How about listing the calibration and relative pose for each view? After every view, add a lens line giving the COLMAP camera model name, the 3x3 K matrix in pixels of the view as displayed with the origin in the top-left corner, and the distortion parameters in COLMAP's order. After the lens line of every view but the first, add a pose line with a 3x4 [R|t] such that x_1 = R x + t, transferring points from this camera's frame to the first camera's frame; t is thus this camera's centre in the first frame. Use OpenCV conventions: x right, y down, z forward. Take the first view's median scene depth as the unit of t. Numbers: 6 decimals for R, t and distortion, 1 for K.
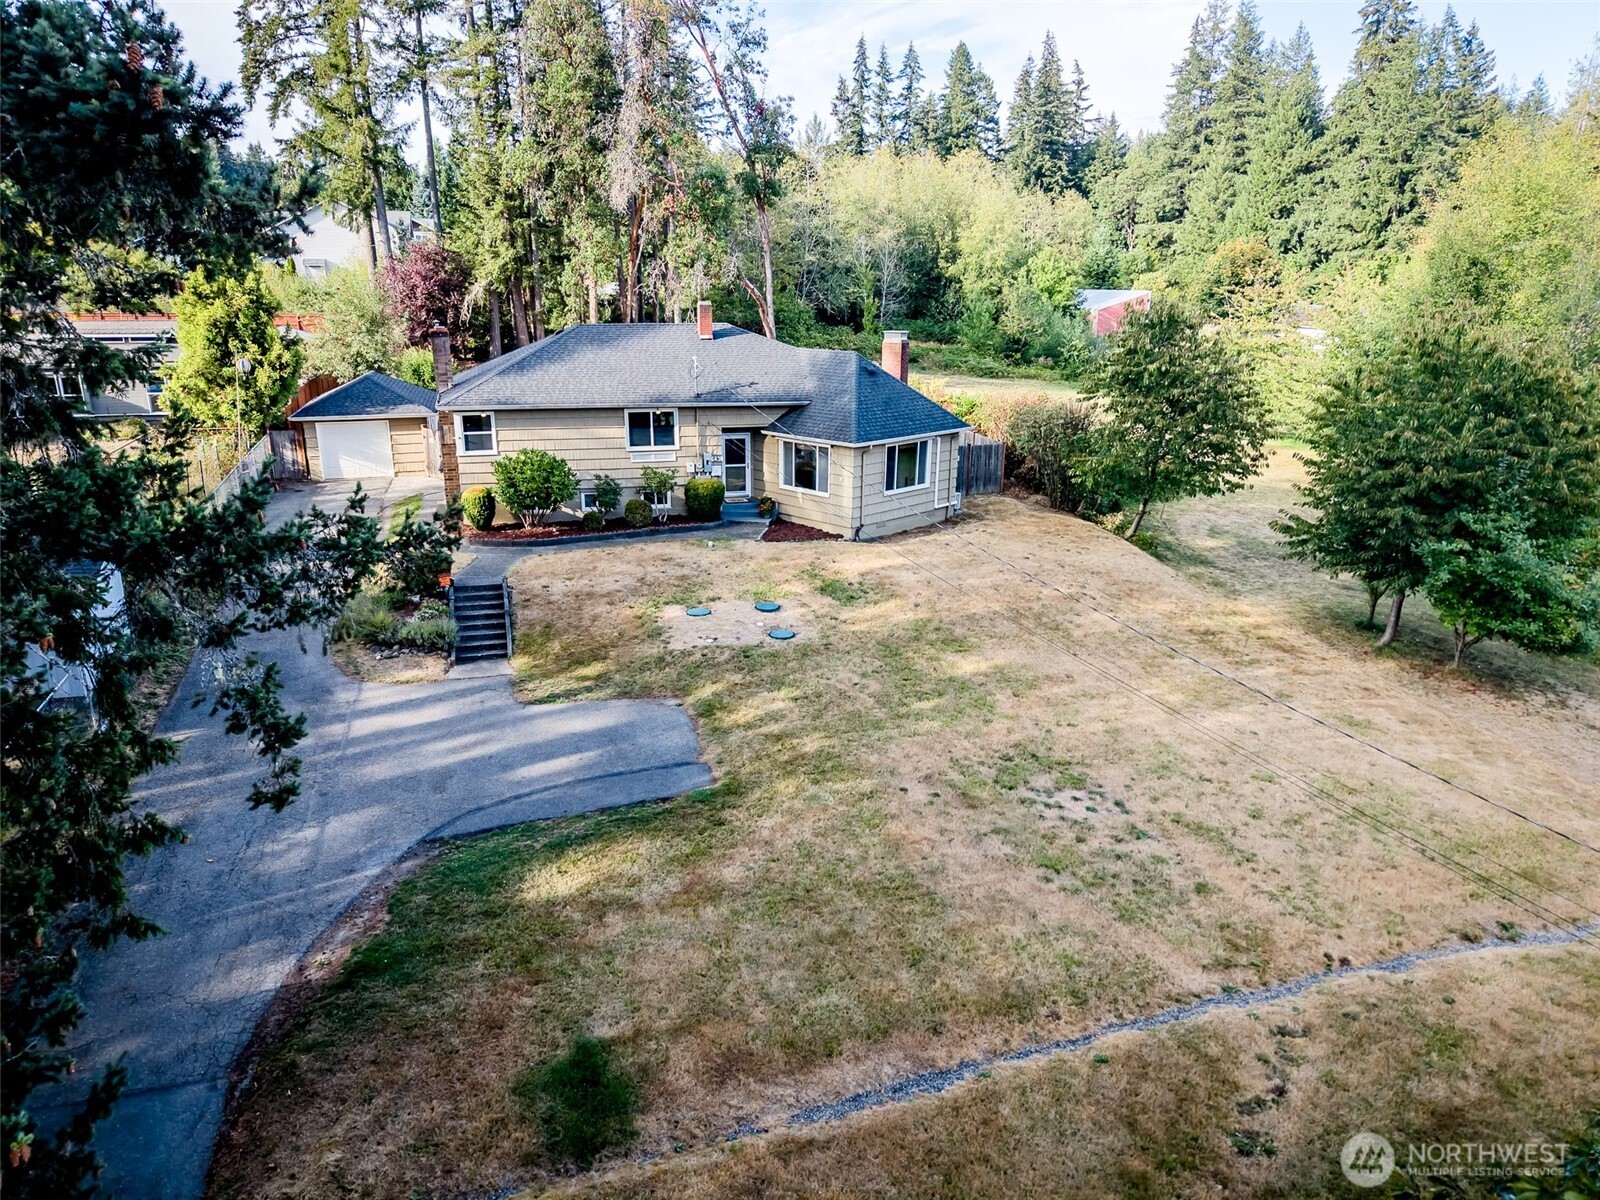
lens RADIAL K [[1064.5, 0, 805.9], [0, 1064.5, 602.4], [0, 0, 1]] dist [0.023270, -0.020775]
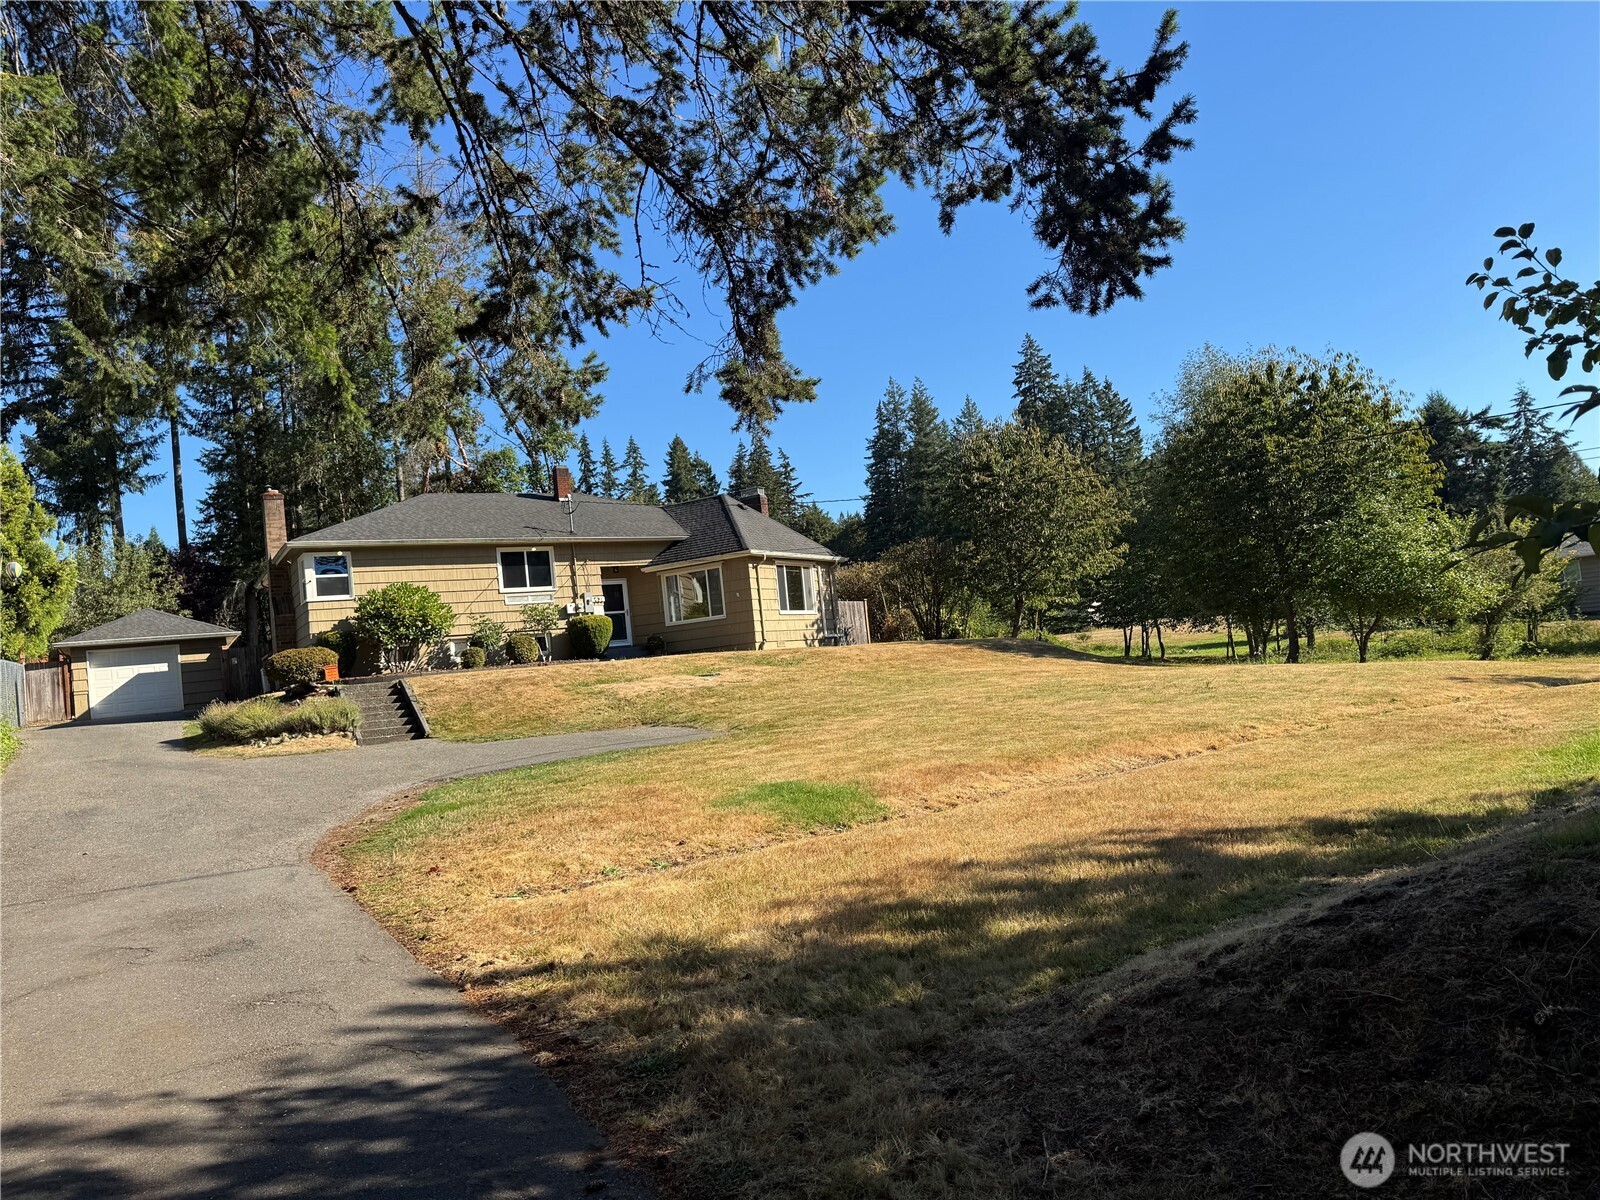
lens RADIAL K [[1109.8, 0, 798.6], [0, 1109.8, 602.9], [0, 0, 1]] dist [0.098074, -0.114022]
pose [[0.965098, -0.089837, 0.245999, -0.155119], [0.173514, 0.922917, -0.343683, 0.237147], [-0.196161, 0.374372, 0.906293, 0.078038]]
